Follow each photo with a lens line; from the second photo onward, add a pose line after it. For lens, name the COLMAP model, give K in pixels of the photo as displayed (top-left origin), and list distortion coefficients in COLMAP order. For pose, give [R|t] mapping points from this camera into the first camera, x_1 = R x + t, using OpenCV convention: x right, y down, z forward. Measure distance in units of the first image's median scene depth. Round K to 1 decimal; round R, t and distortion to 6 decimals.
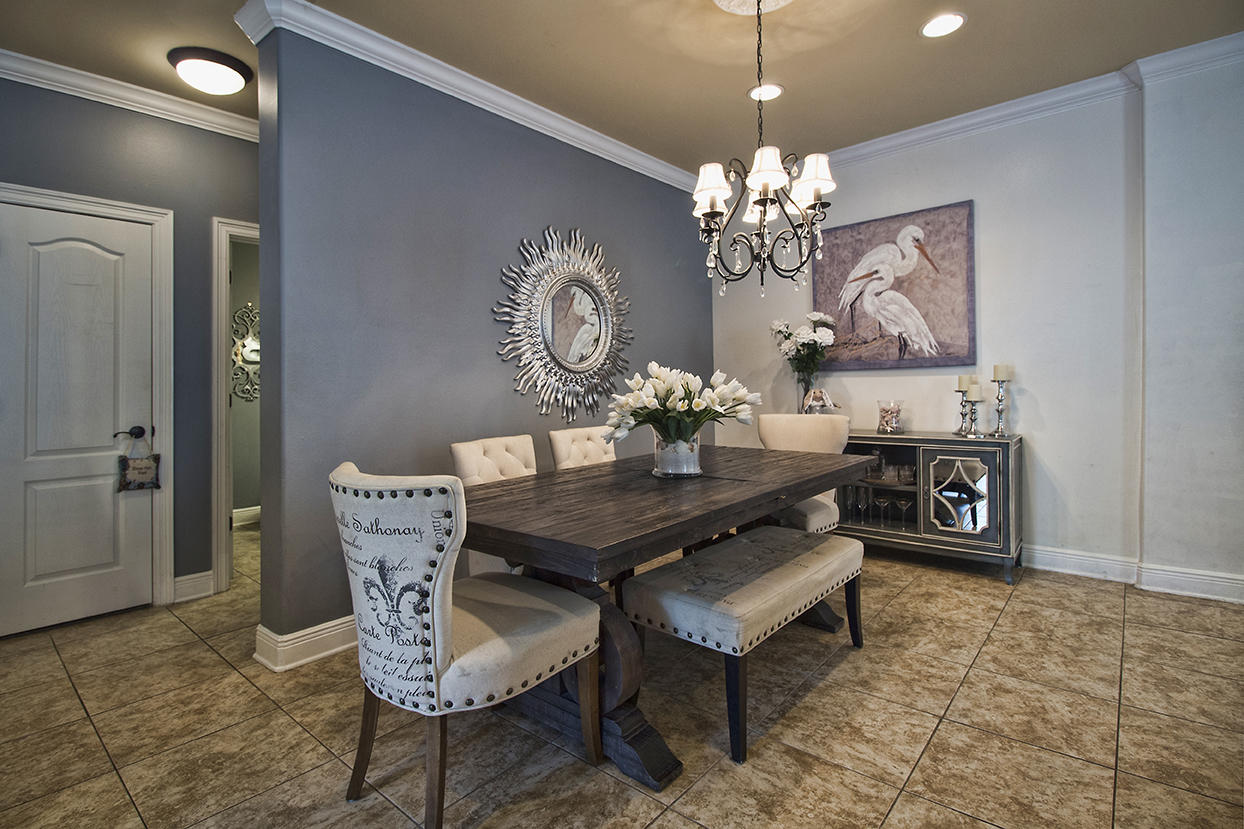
lens RADIAL K [[597.3, 0, 625.1], [0, 597.3, 401.4], [0, 0, 1]] dist [0.001921, -0.013500]
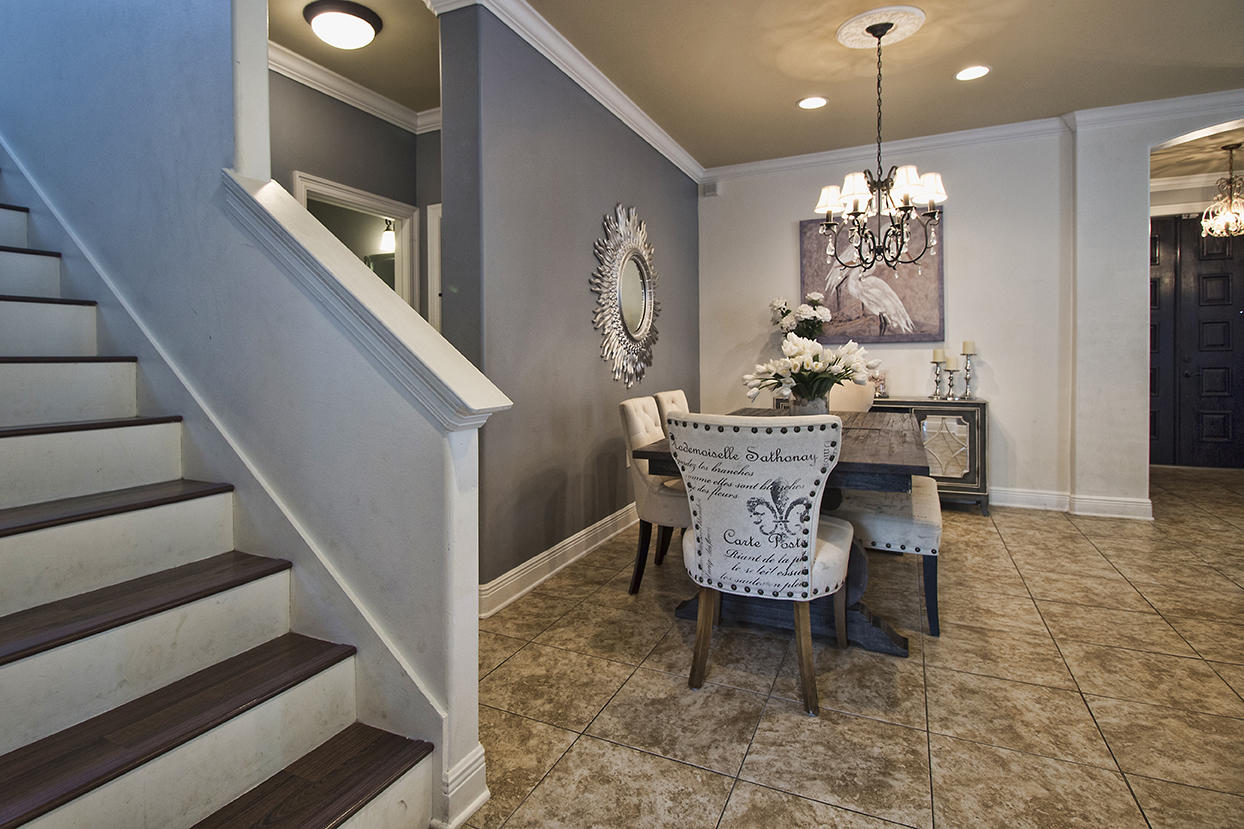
lens RADIAL K [[621.1, 0, 622.5], [0, 621.1, 374.4], [0, 0, 1]] dist [0.002003, -0.014611]
pose [[0.971371, 0.005844, 0.237498, -0.426721], [-0.005503, 0.999983, -0.002099, 0.015796], [-0.237506, 0.000732, 0.971386, -0.090439]]
